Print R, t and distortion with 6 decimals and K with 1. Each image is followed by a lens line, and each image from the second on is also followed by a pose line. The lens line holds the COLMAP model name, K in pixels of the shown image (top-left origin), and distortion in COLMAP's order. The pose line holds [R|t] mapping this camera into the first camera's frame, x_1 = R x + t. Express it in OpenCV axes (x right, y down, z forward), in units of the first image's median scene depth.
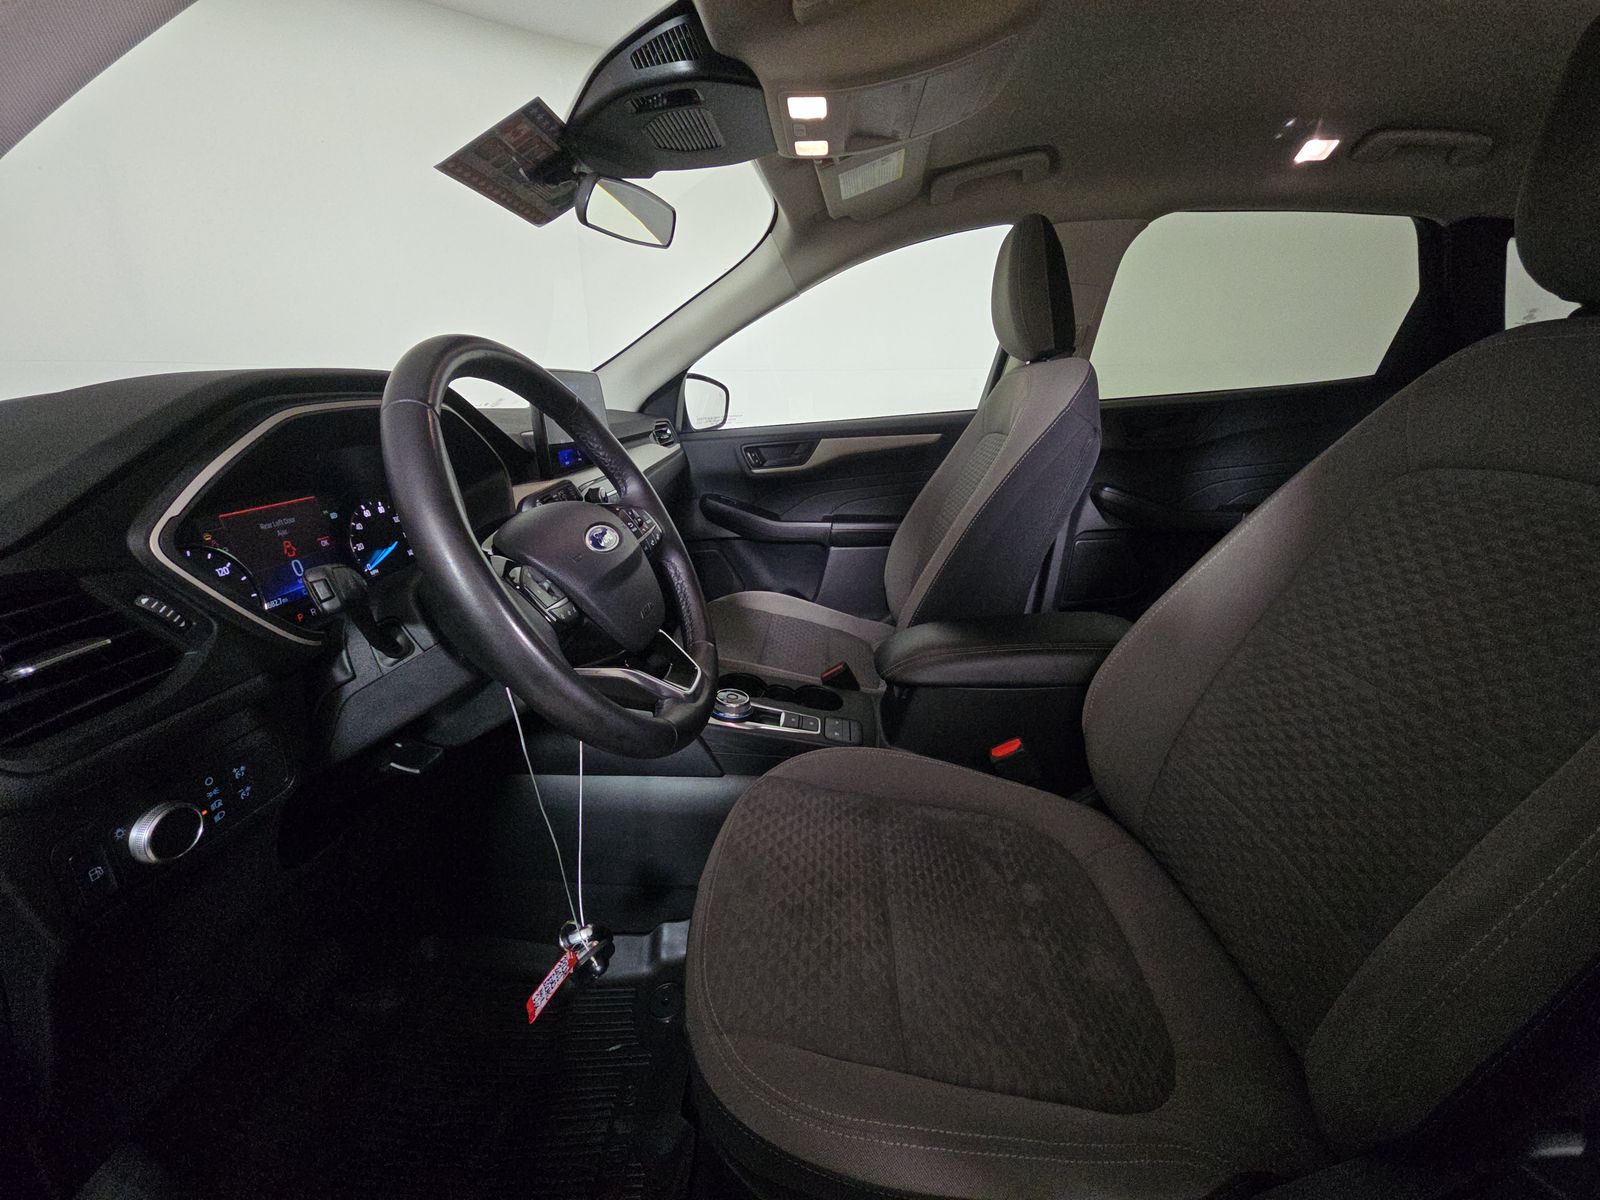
lens RADIAL K [[655.5, 0, 790.5], [0, 655.5, 604.1], [0, 0, 1]] dist [0.002101, -0.005840]
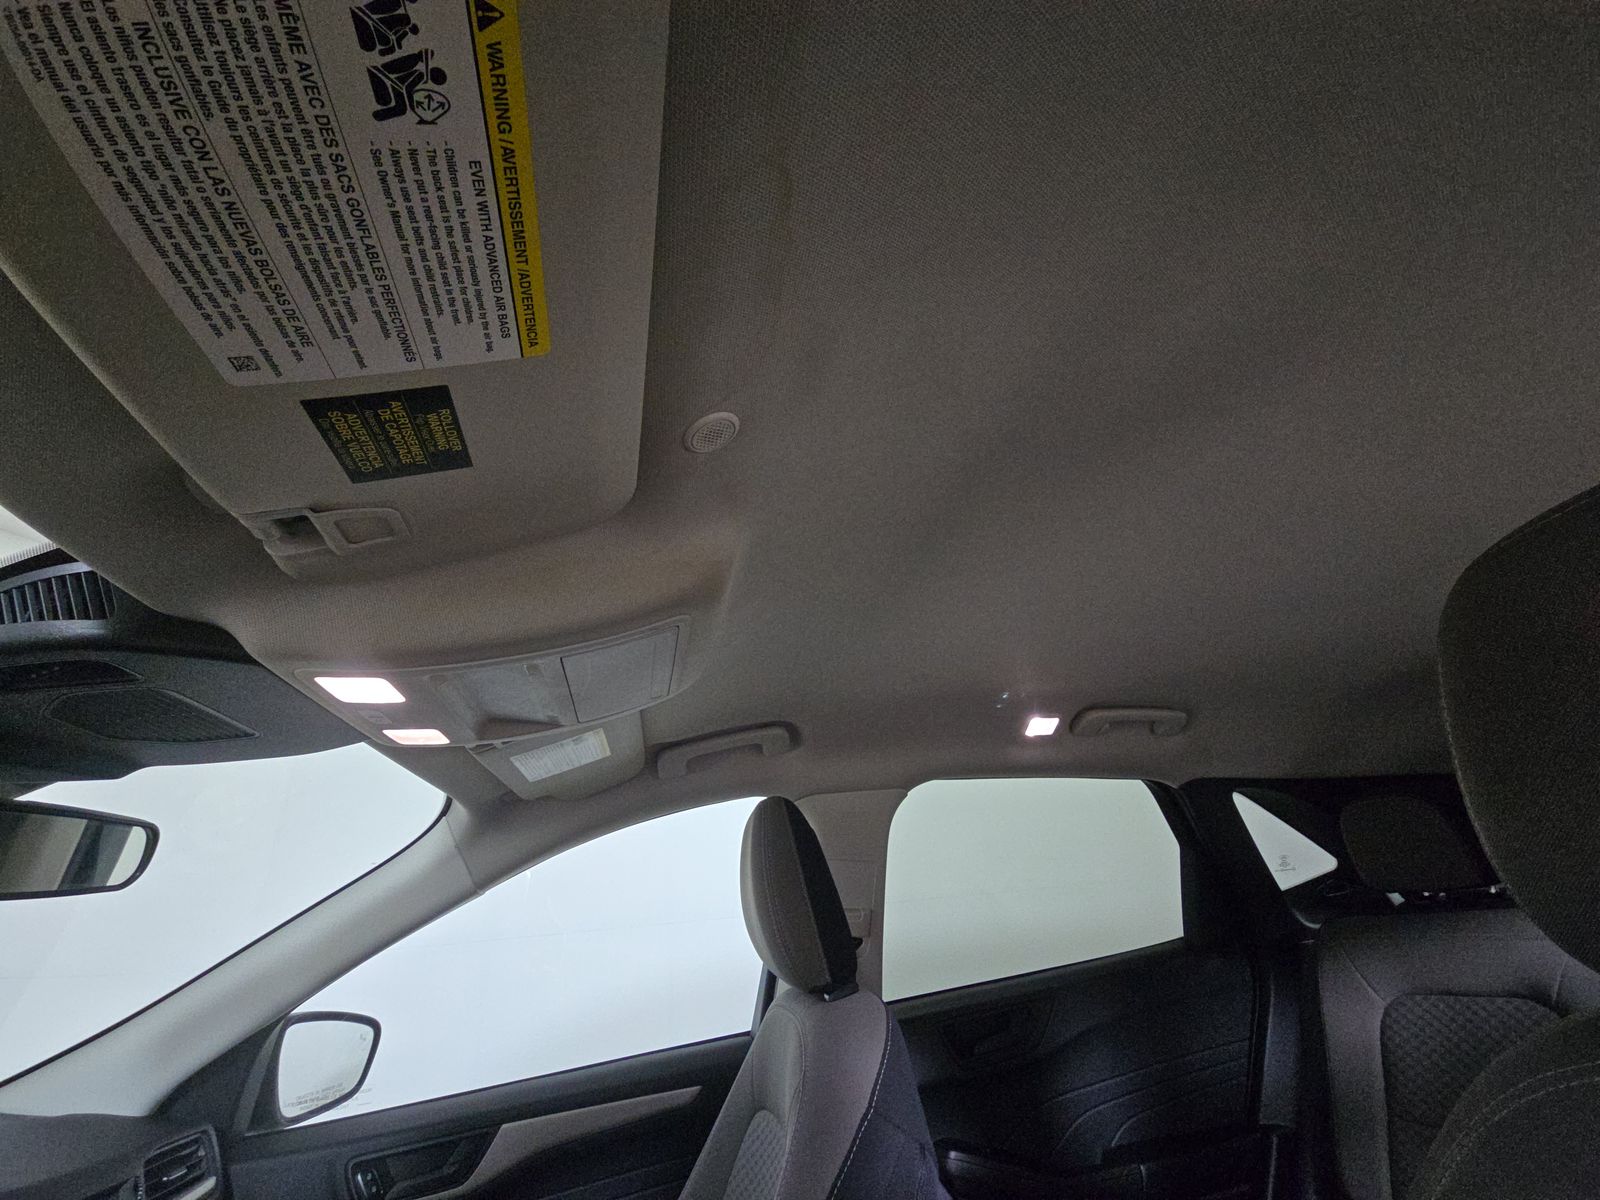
lens RADIAL K [[655.5, 0, 790.5], [0, 655.5, 604.1], [0, 0, 1]] dist [0.002101, -0.005840]
pose [[0.960231, 0.055054, 0.273726, 0.138406], [0.148401, 0.729789, -0.667371, -0.202029], [-0.236504, 0.681452, 0.692596, 0.246829]]
